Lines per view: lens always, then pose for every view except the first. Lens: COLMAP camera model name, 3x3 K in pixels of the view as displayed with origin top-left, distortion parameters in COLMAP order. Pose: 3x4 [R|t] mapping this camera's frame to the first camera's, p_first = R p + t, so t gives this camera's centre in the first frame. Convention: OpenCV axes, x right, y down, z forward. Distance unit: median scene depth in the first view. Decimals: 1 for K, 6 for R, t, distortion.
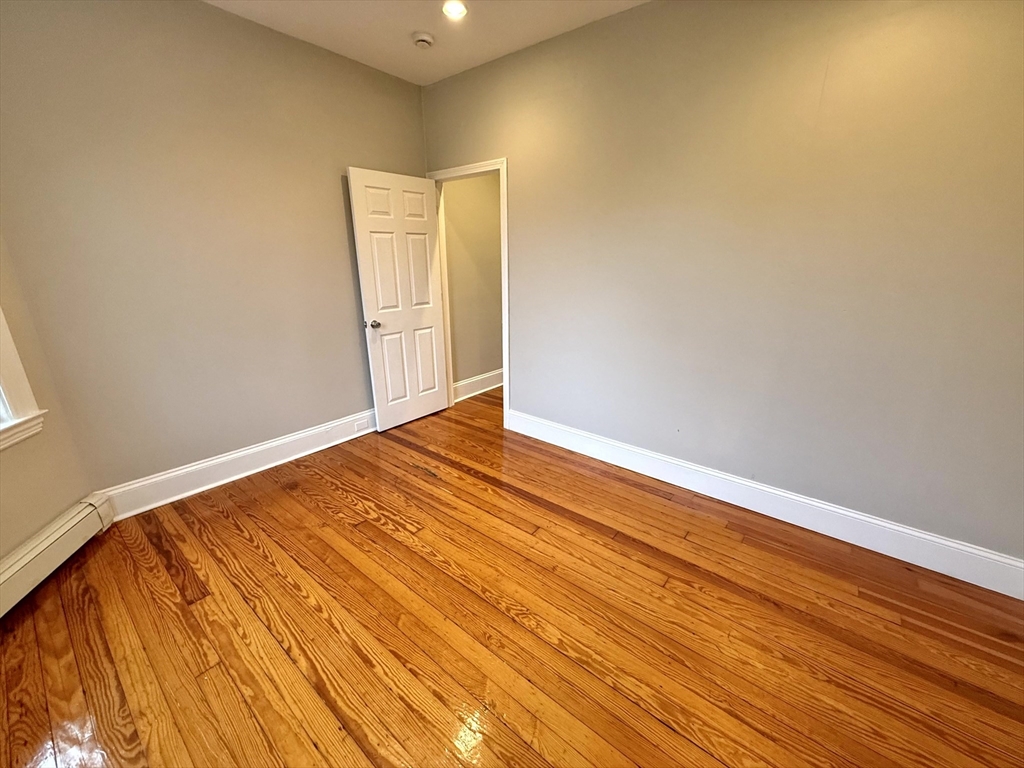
lens RADIAL K [[408.5, 0, 512.0], [0, 408.5, 384.0], [0, 0, 1]] dist [0.000774, -0.000264]
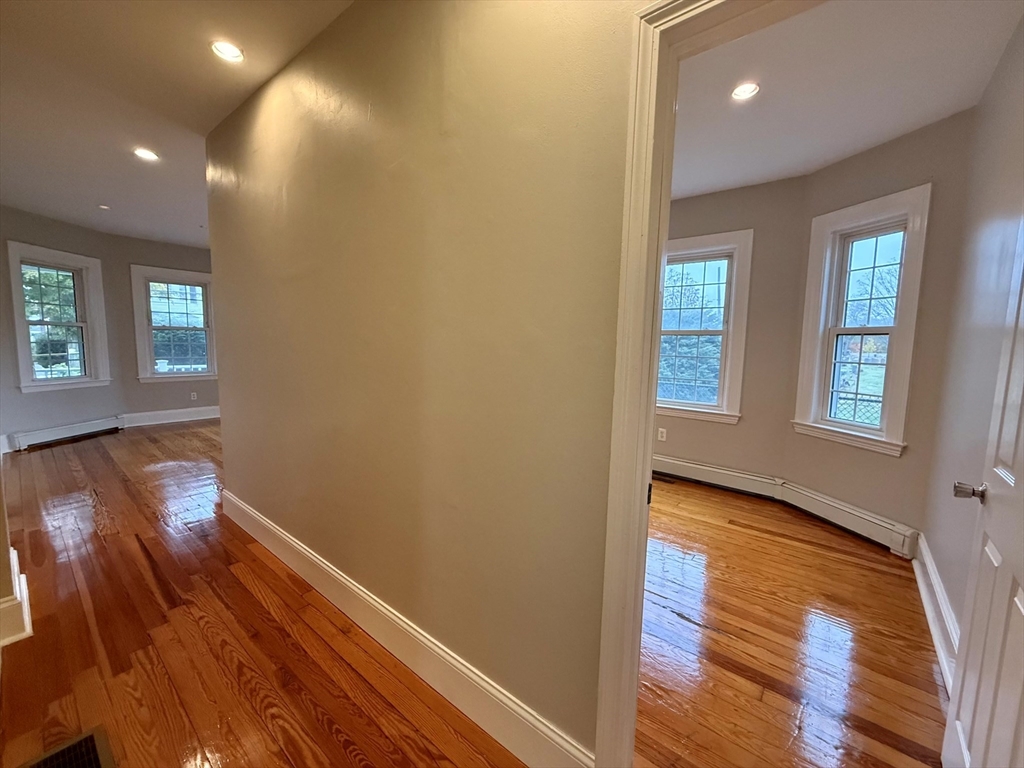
lens RADIAL K [[408.5, 0, 512.0], [0, 408.5, 384.0], [0, 0, 1]] dist [0.000774, -0.000264]
pose [[-0.999653, -0.025495, 0.006605, 0.136022], [-0.020847, 0.919248, 0.393127, -0.535549], [-0.016094, 0.392853, -0.919461, 1.865778]]
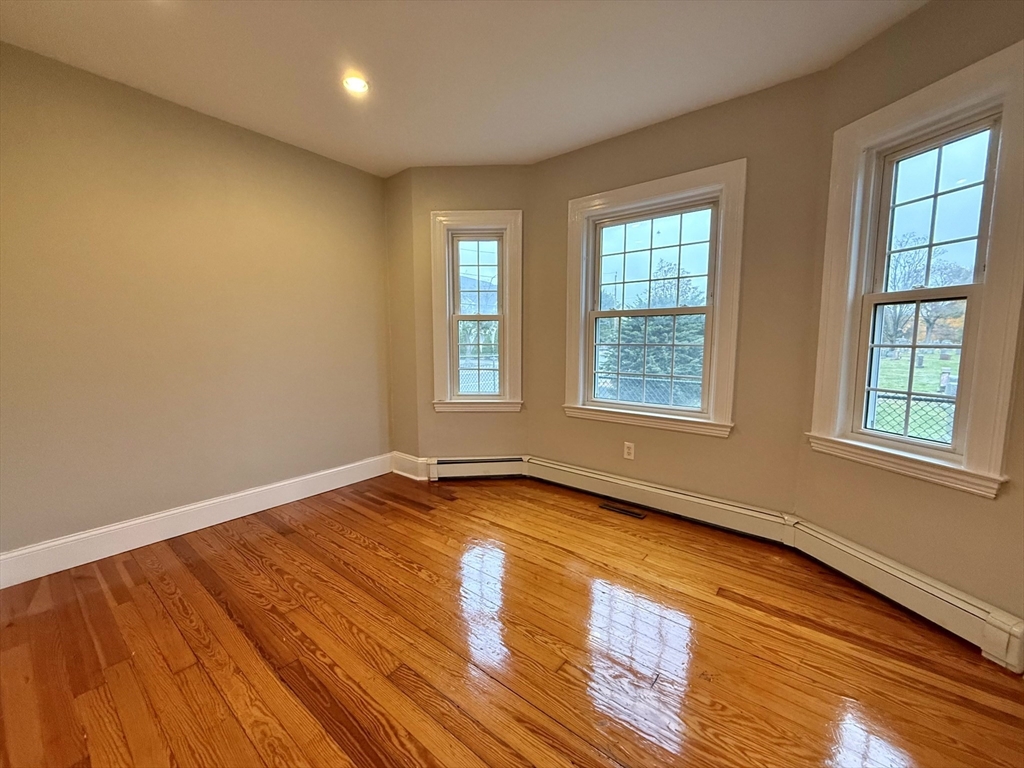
lens RADIAL K [[408.5, 0, 512.0], [0, 408.5, 384.0], [0, 0, 1]] dist [0.000774, -0.000264]
pose [[-0.999987, -0.004887, -0.001655, -0.135675], [-0.005143, 0.917967, 0.396624, -0.363802], [-0.000419, 0.396628, -0.917980, 1.423221]]
